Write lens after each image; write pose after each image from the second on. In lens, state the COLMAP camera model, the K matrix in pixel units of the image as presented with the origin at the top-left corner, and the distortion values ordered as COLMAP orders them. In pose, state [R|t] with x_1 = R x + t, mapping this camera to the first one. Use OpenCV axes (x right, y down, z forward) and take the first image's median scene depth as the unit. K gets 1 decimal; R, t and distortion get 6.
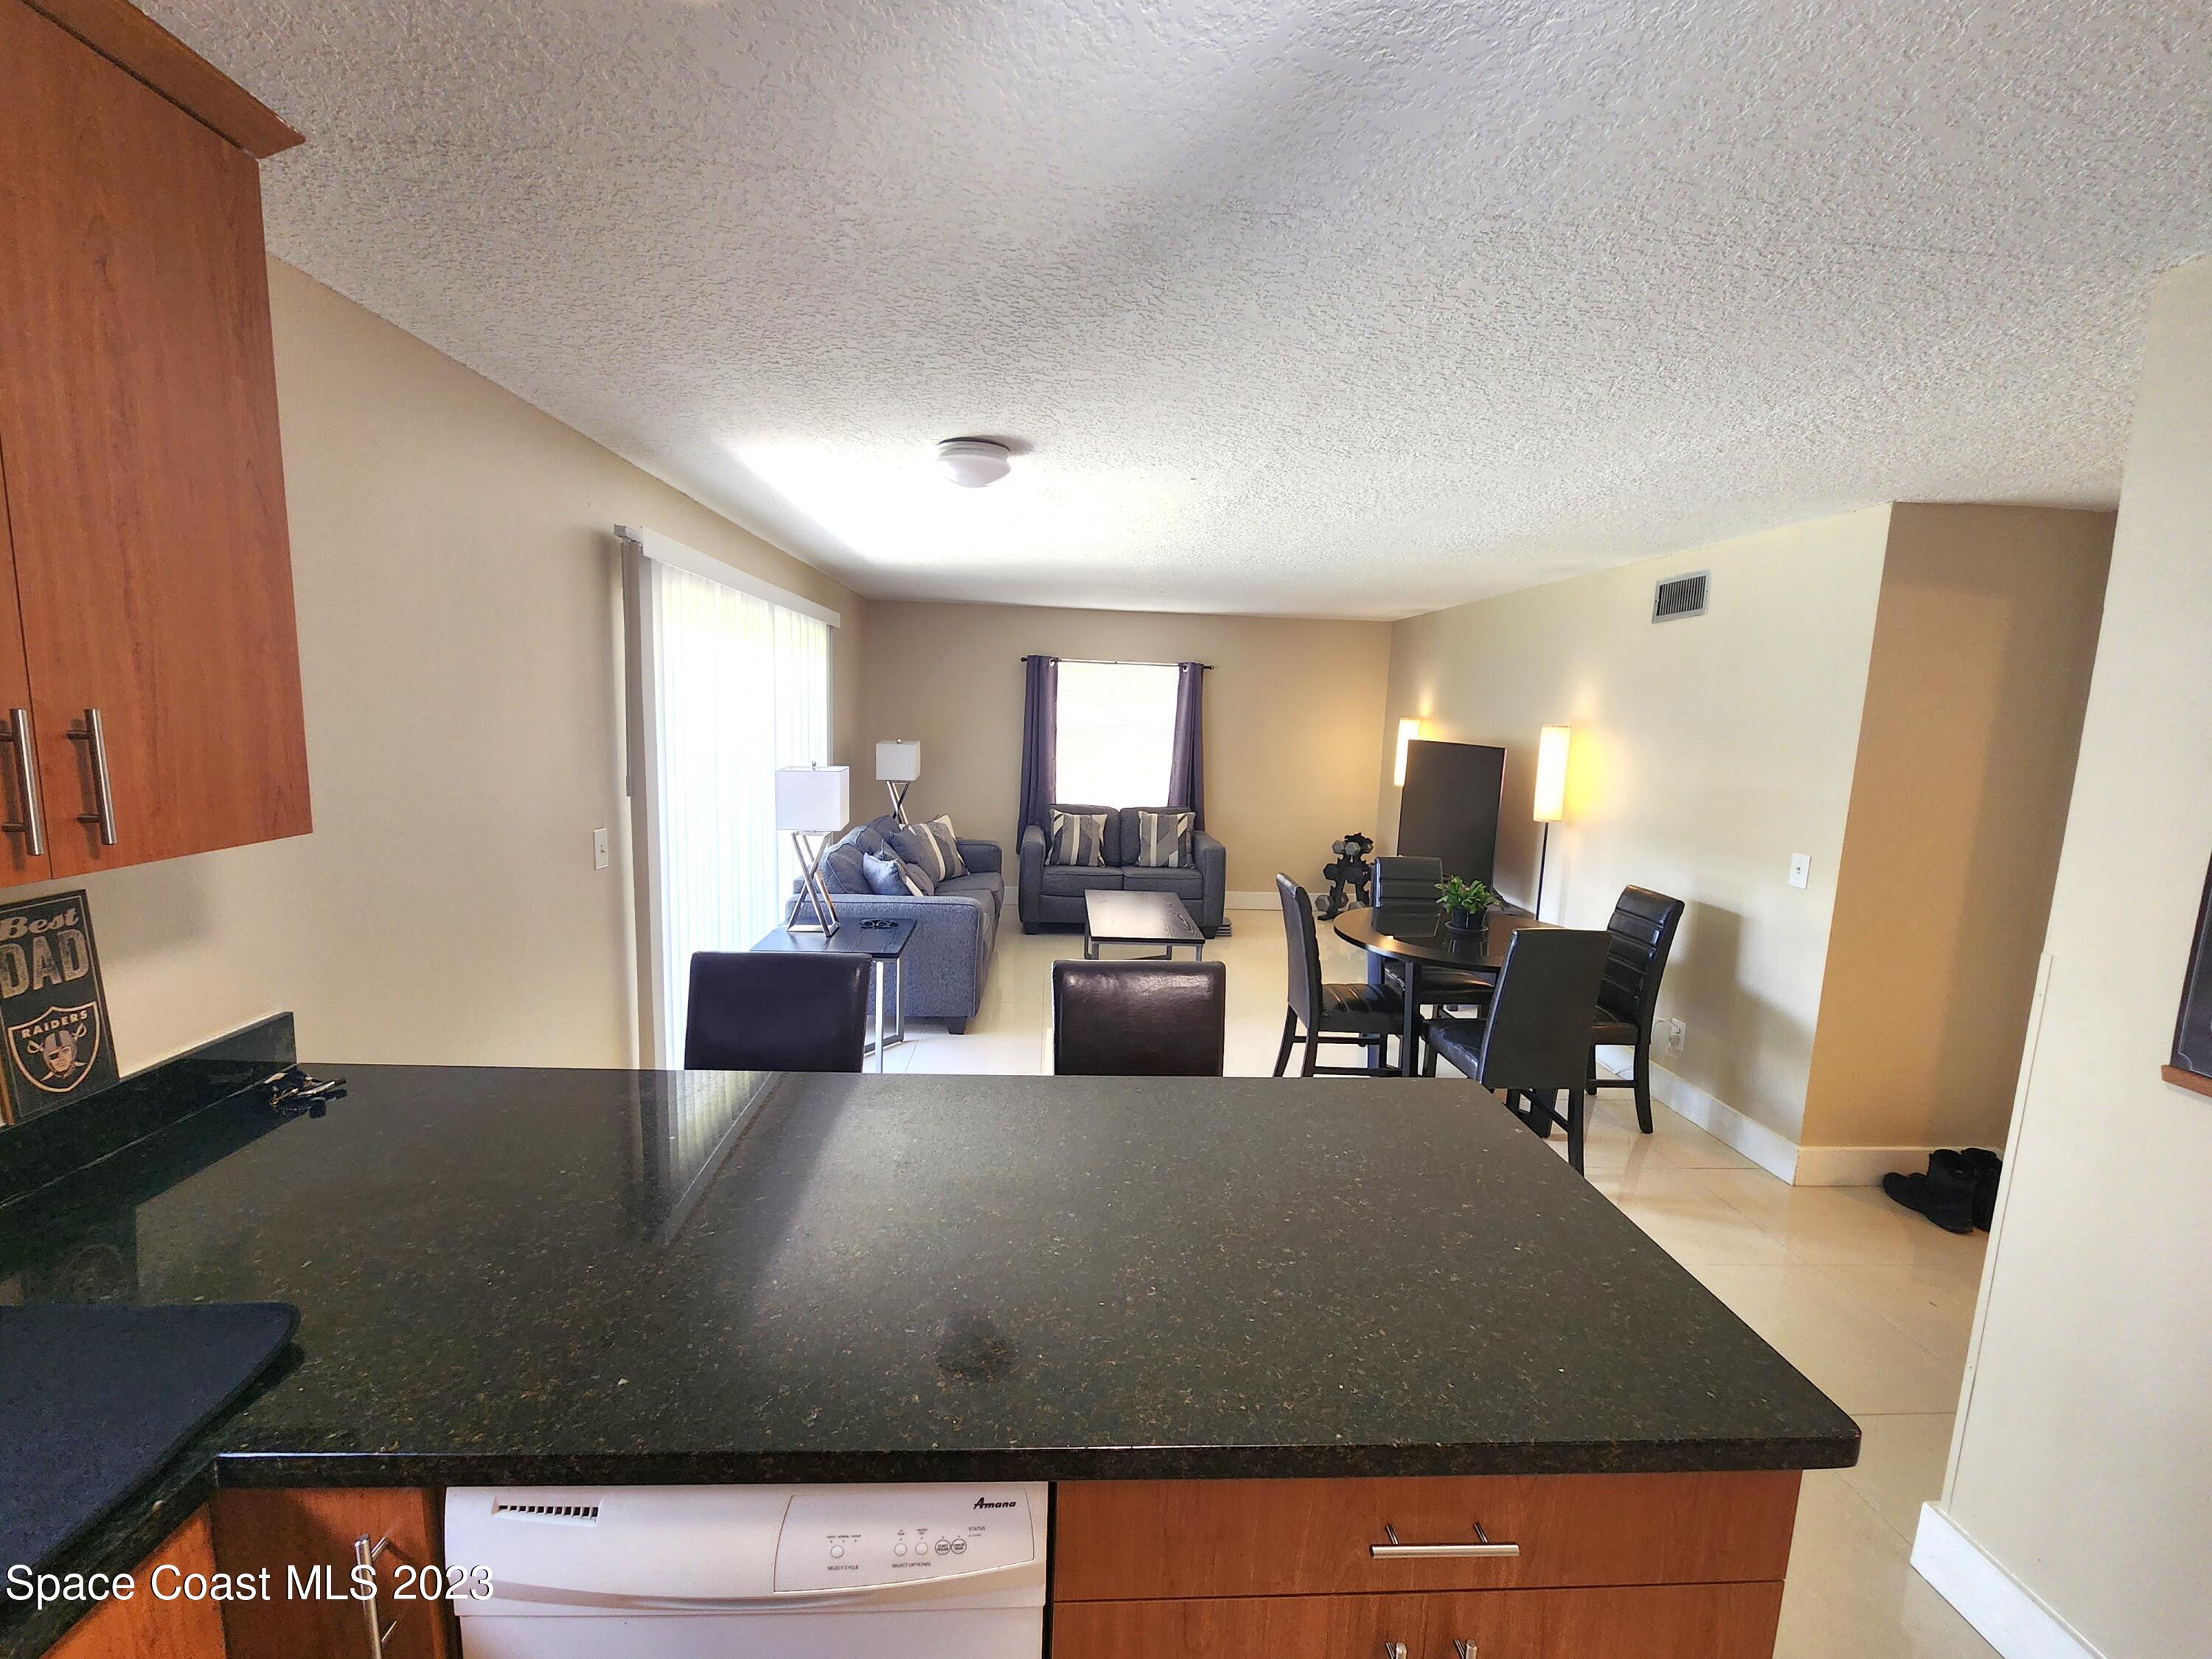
lens RADIAL K [[906.7, 0, 1097.0], [0, 906.7, 835.1], [0, 0, 1]] dist [-0.001054, 0.000745]
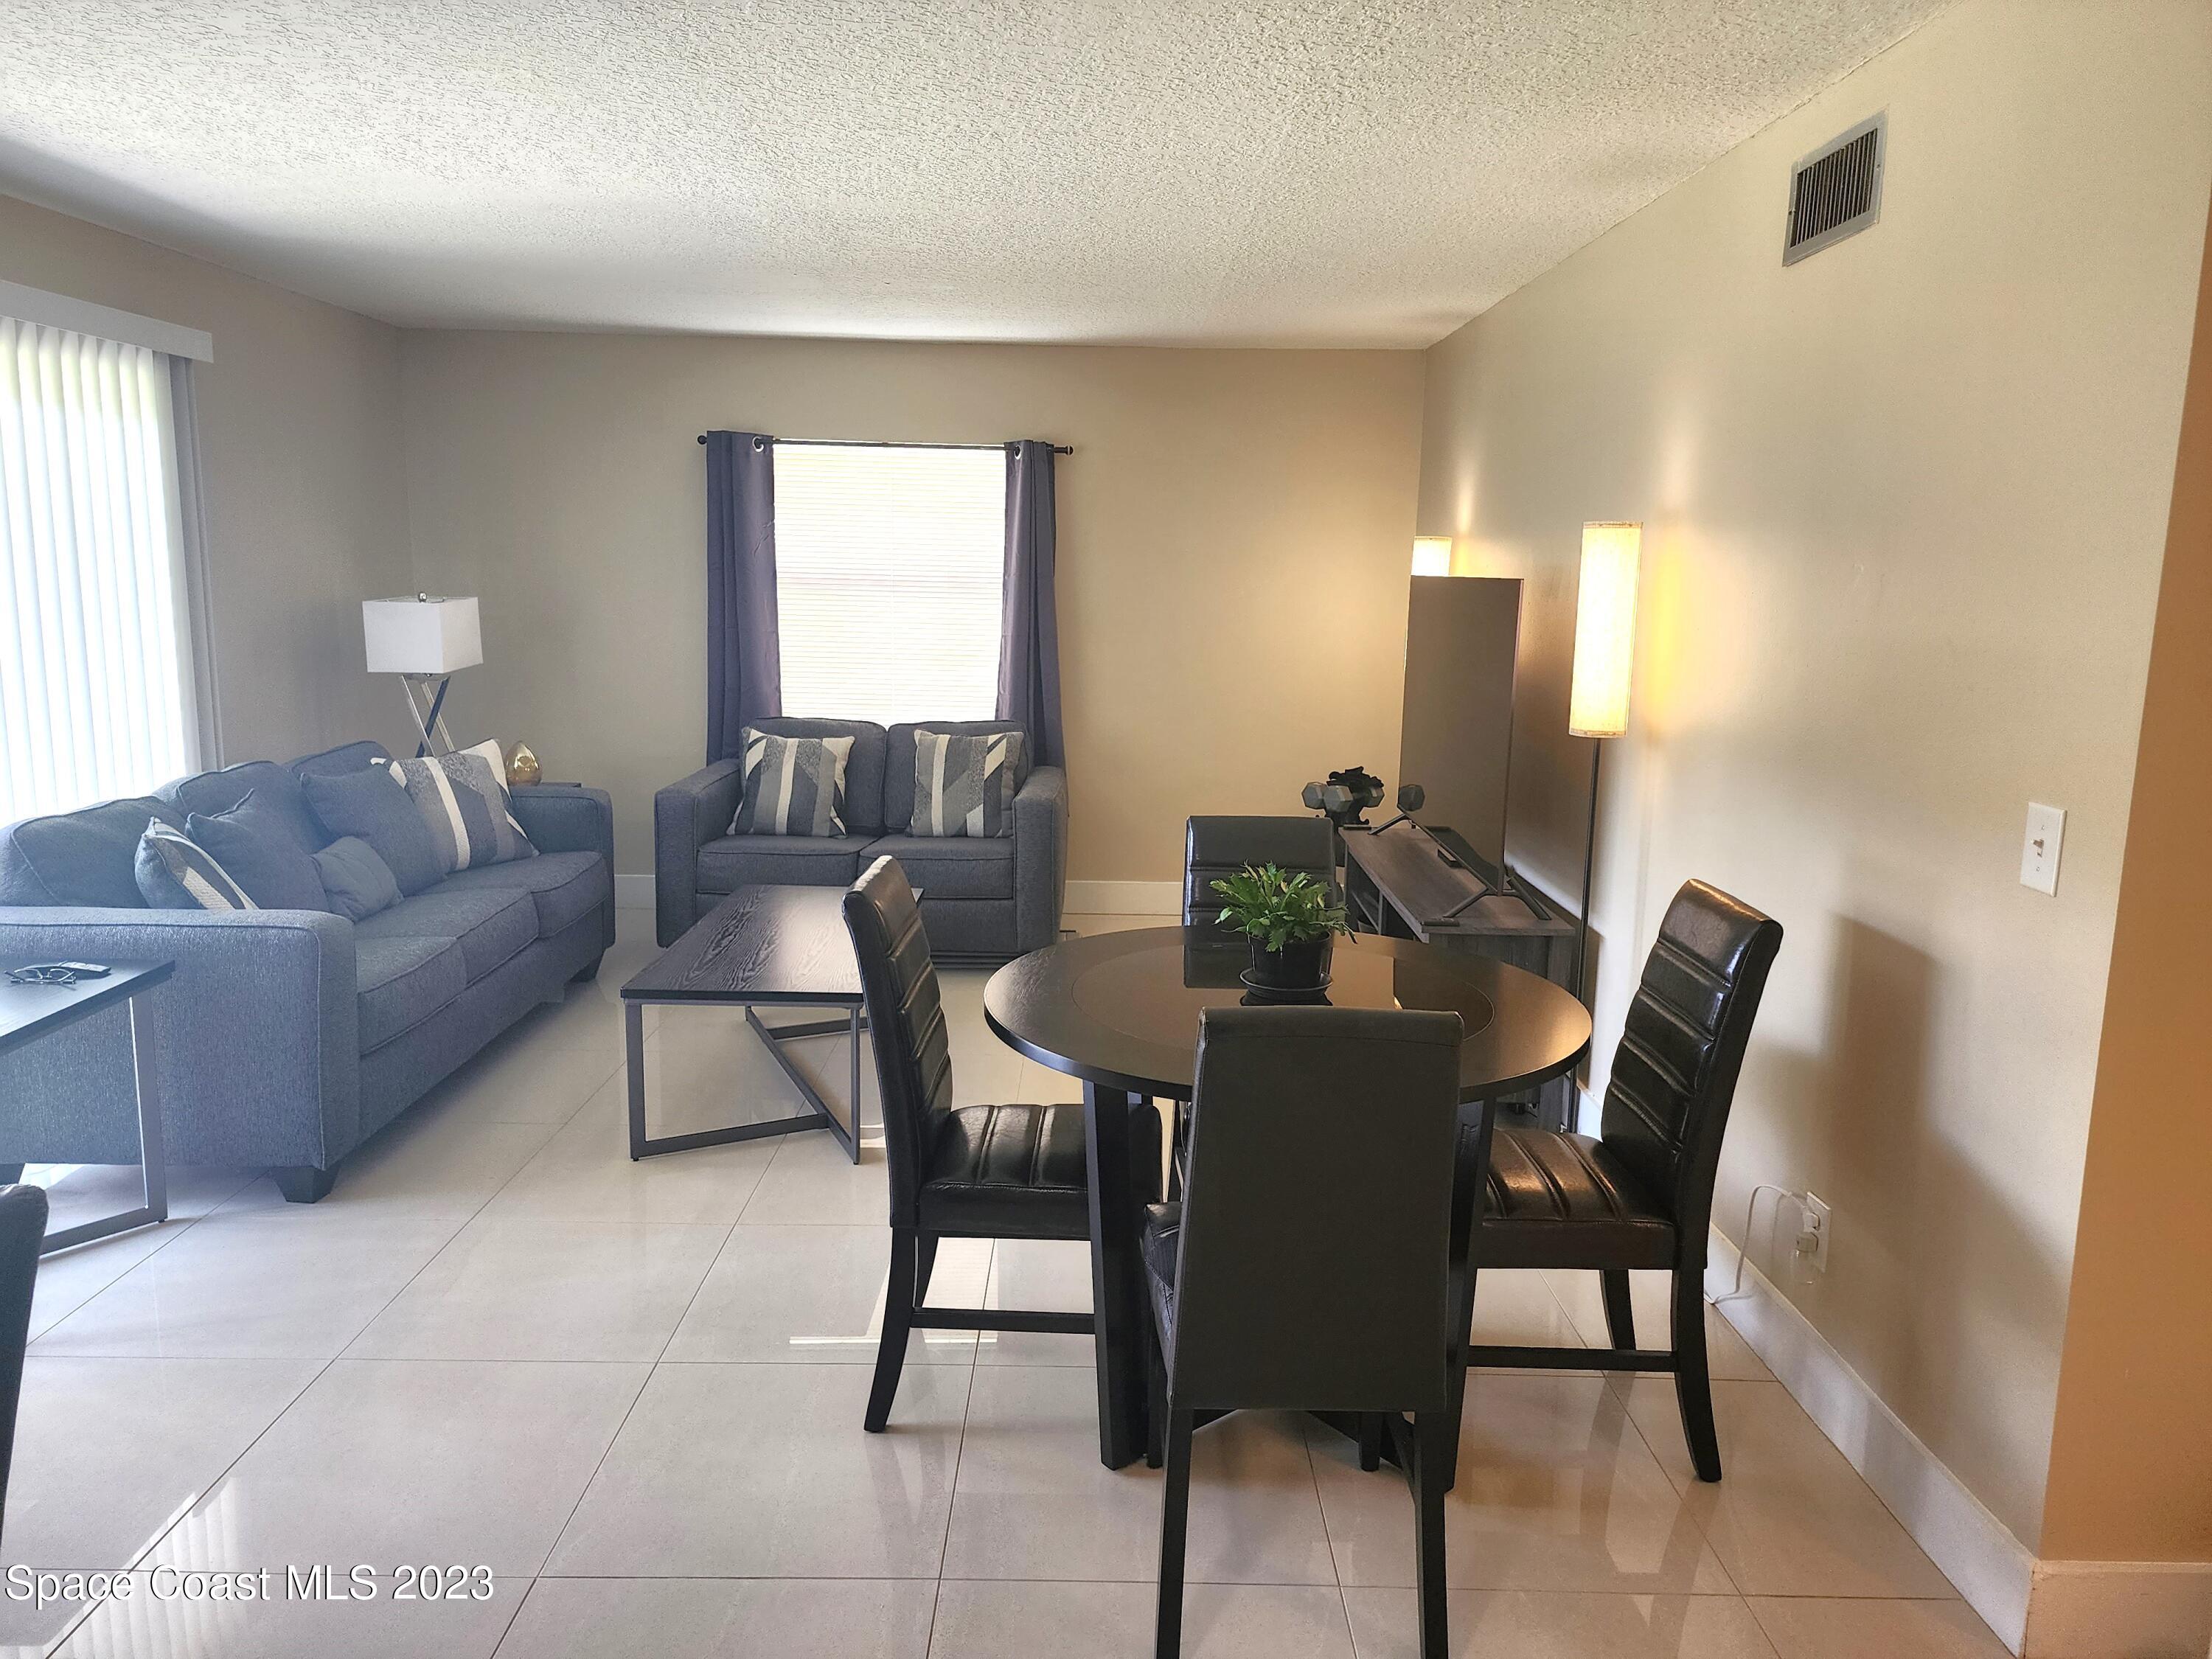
lens RADIAL K [[1455.5, 0, 1111.4], [0, 1455.5, 816.3], [0, 0, 1]] dist [0.029977, -0.019273]
pose [[0.999016, -0.009095, -0.043413, 0.197623], [0.010238, 0.999605, 0.026171, 0.002728], [0.043158, -0.026589, 0.998714, 0.175674]]
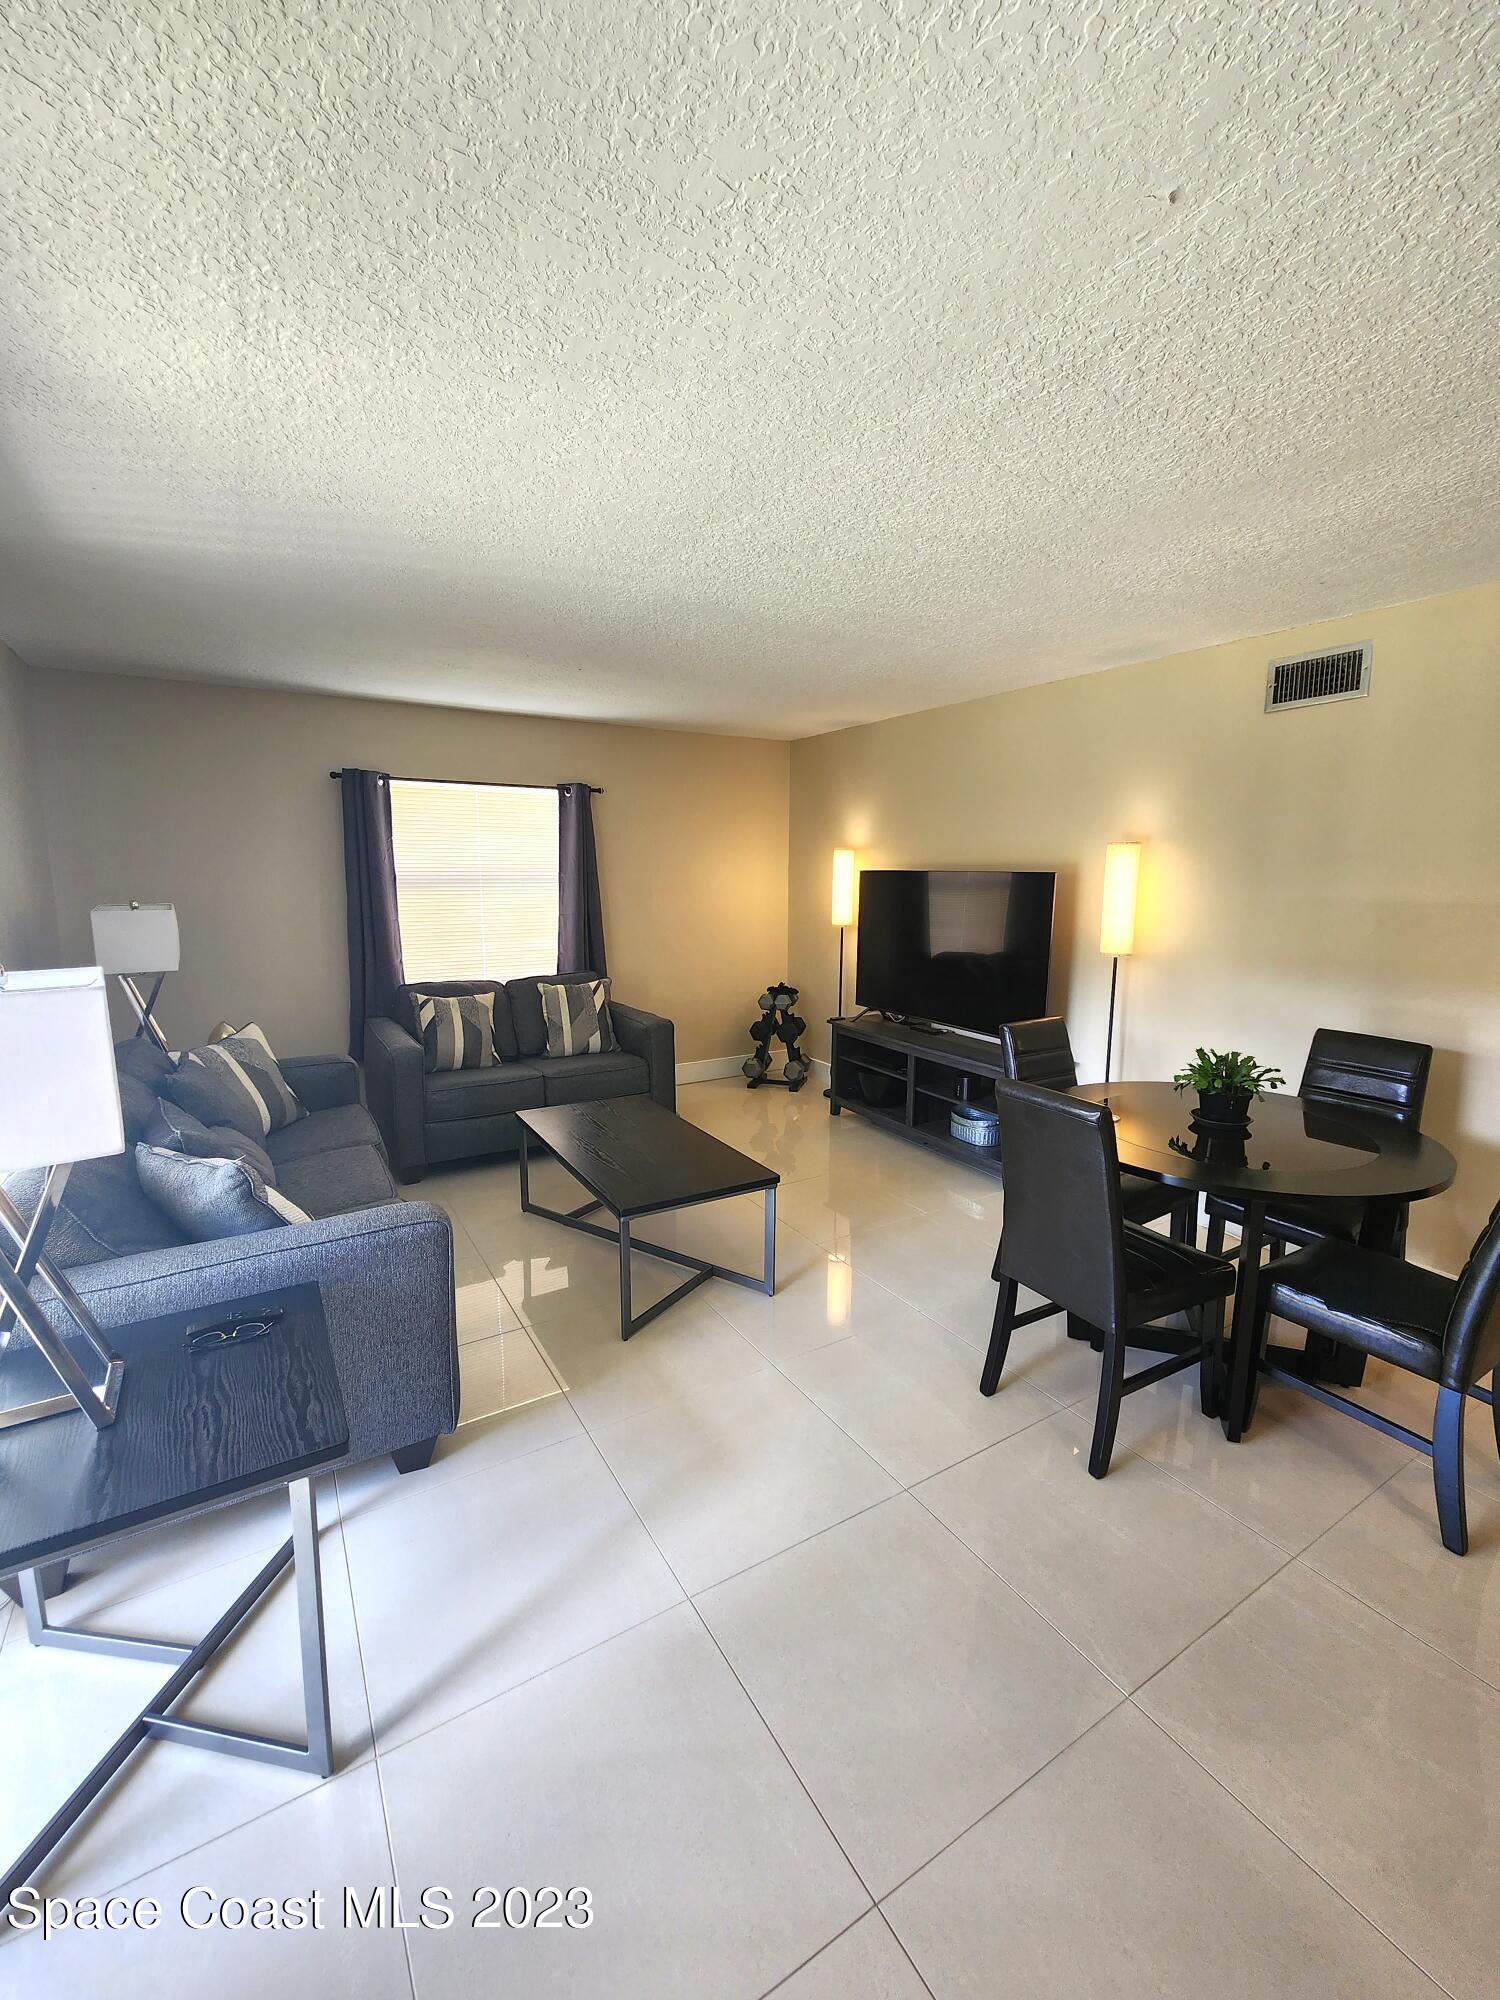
lens RADIAL K [[819.8, 0, 742.7], [0, 819.8, 995.9], [0, 0, 1]] dist [-0.001054, 0.000745]
pose [[0.880771, -0.103831, 0.462019, -0.118486], [0.092762, 0.994593, 0.046681, -0.032495], [-0.464368, 0.001742, 0.885641, 0.338143]]
